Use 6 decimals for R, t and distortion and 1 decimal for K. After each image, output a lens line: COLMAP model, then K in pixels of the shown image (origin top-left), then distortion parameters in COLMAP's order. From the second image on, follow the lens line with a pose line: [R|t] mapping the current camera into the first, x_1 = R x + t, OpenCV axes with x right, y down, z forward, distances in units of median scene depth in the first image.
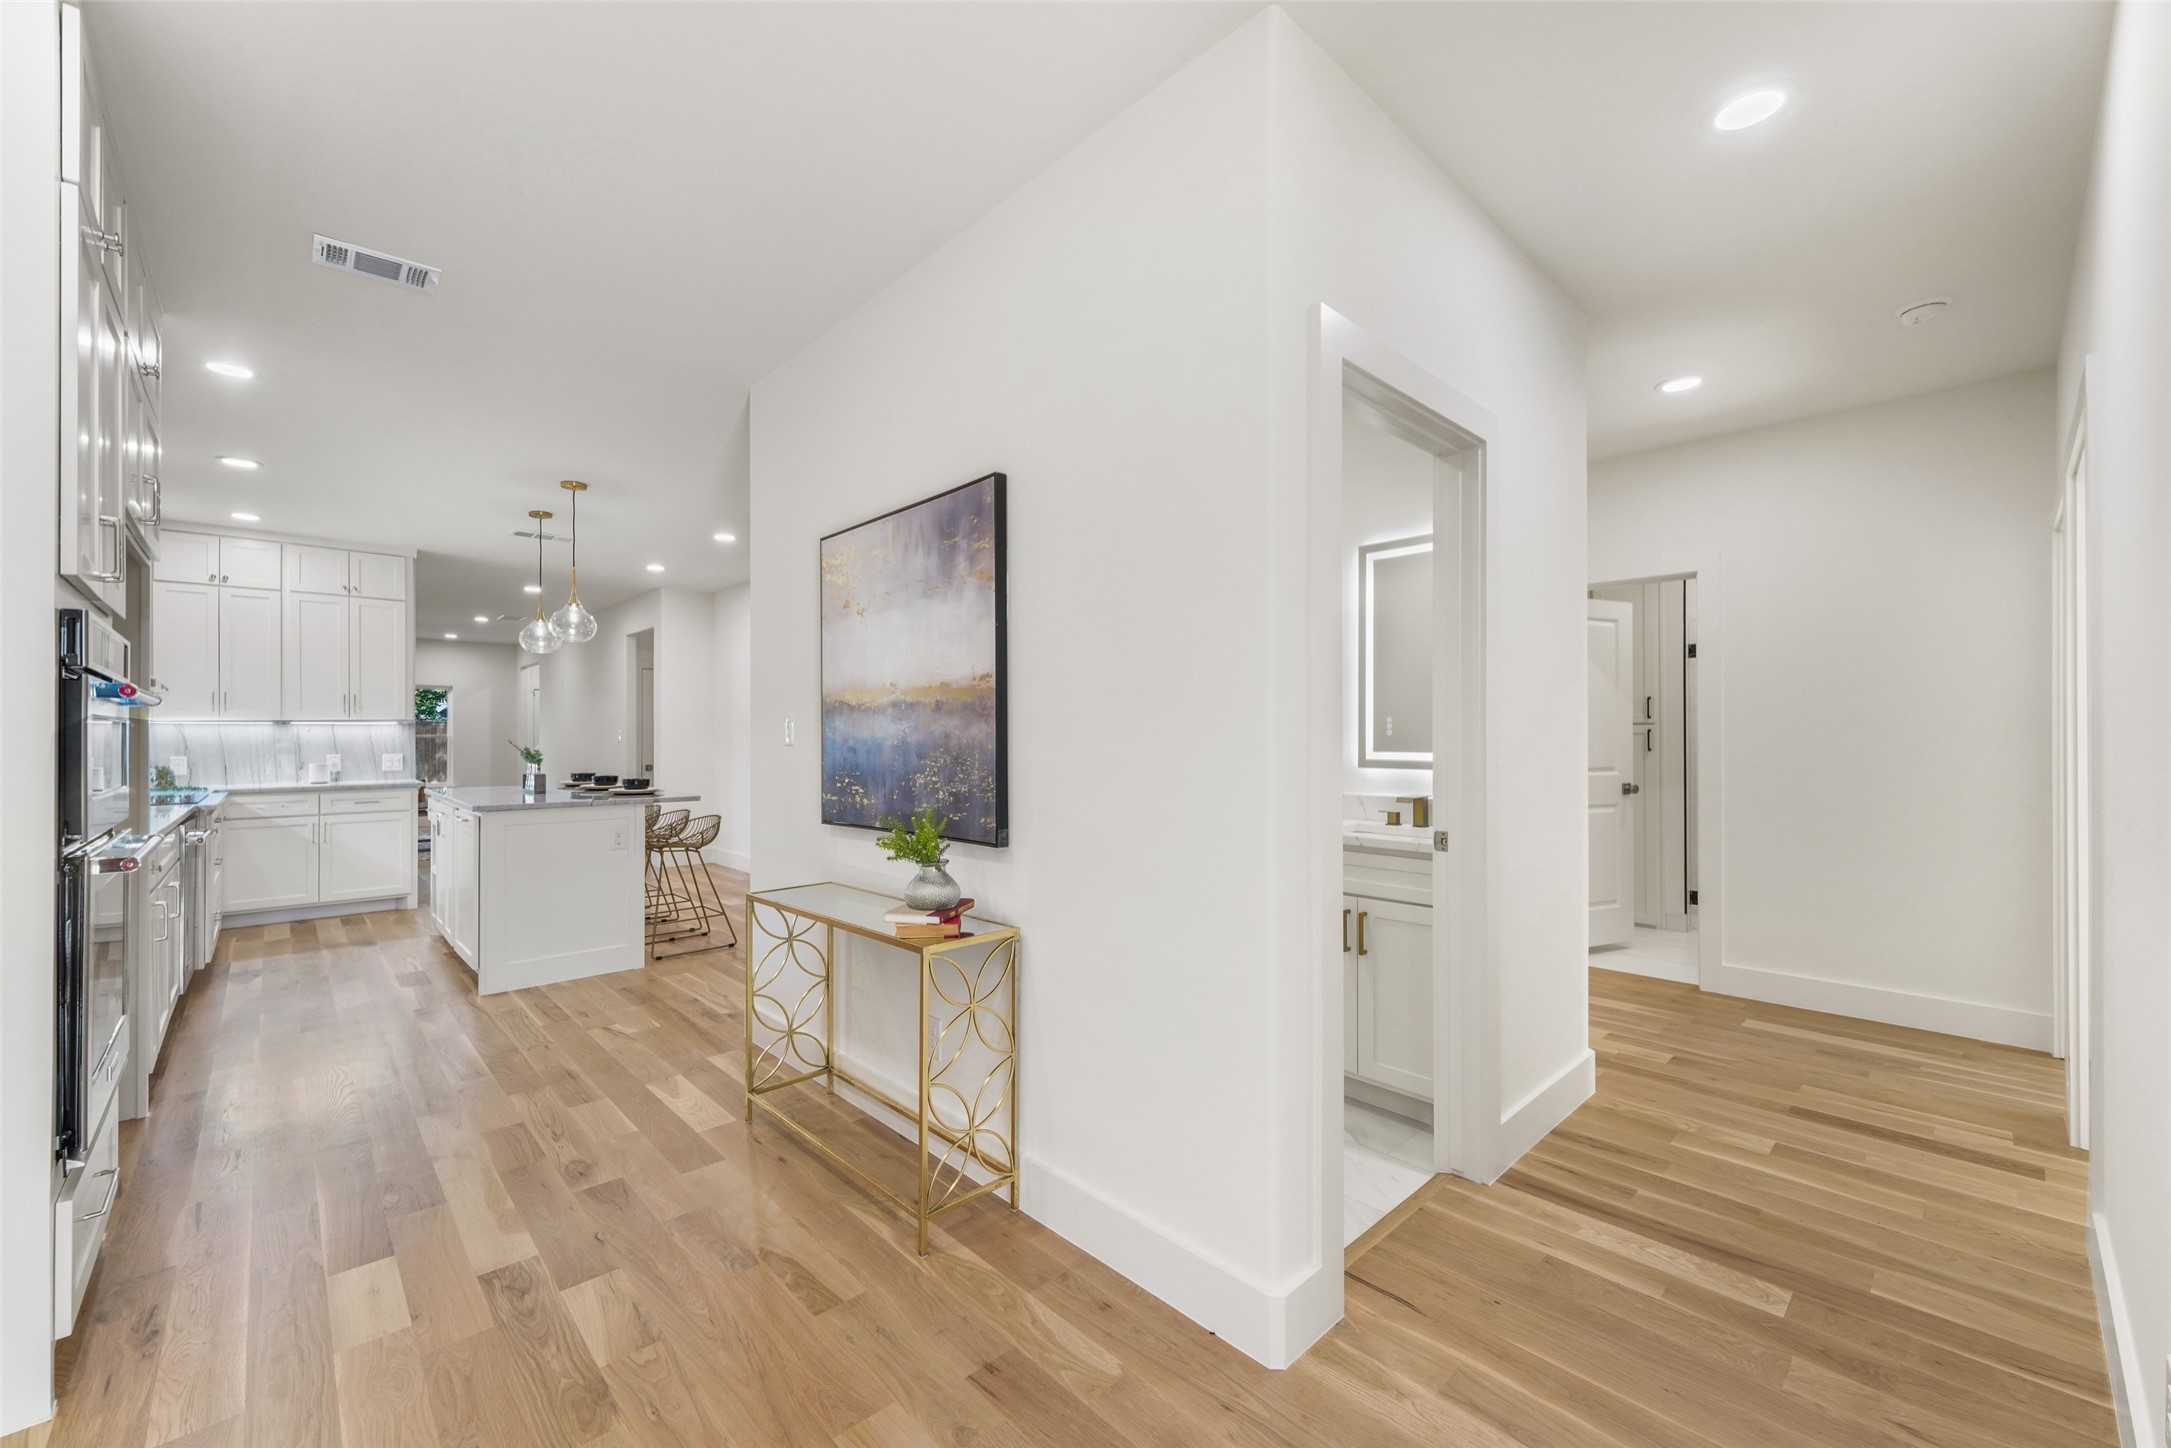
lens RADIAL K [[825.9, 0, 1075.8], [0, 825.9, 742.2], [0, 0, 1]] dist [-0.000135, -0.000046]
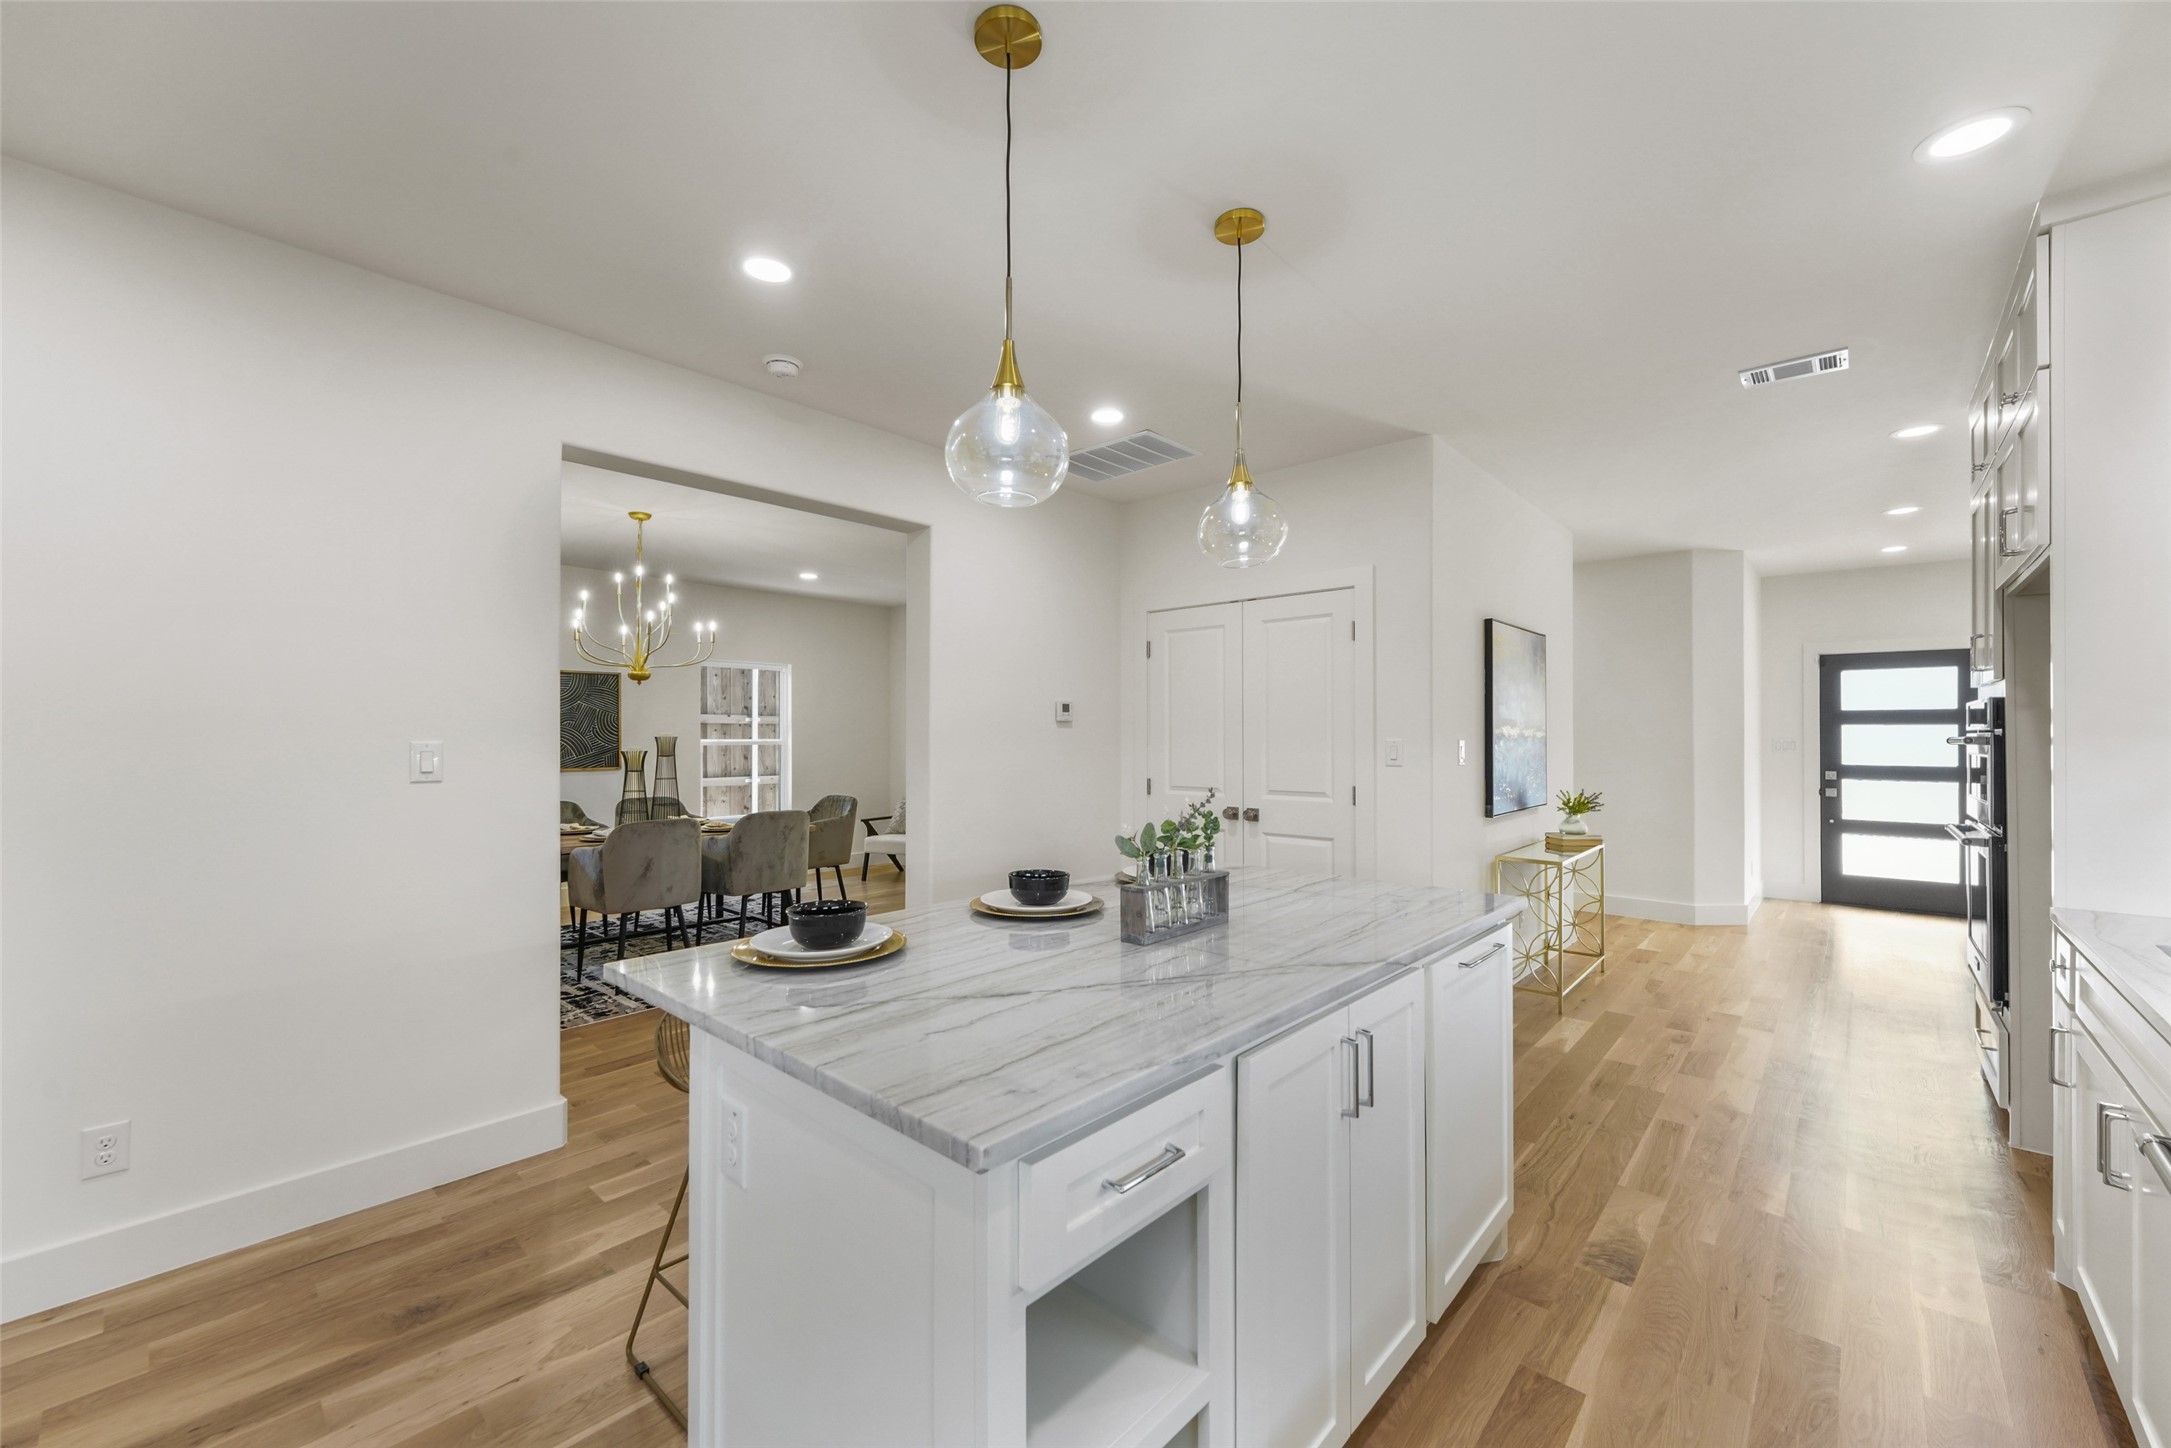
lens RADIAL K [[858.3, 0, 1069.5], [0, 858.3, 731.0], [0, 0, 1]] dist [0.001885, -0.000527]
pose [[-0.056531, 0.000973, 0.998400, -1.944356], [0.002937, 0.999995, -0.000808, -0.045322], [-0.998397, 0.002887, -0.056534, 2.031423]]
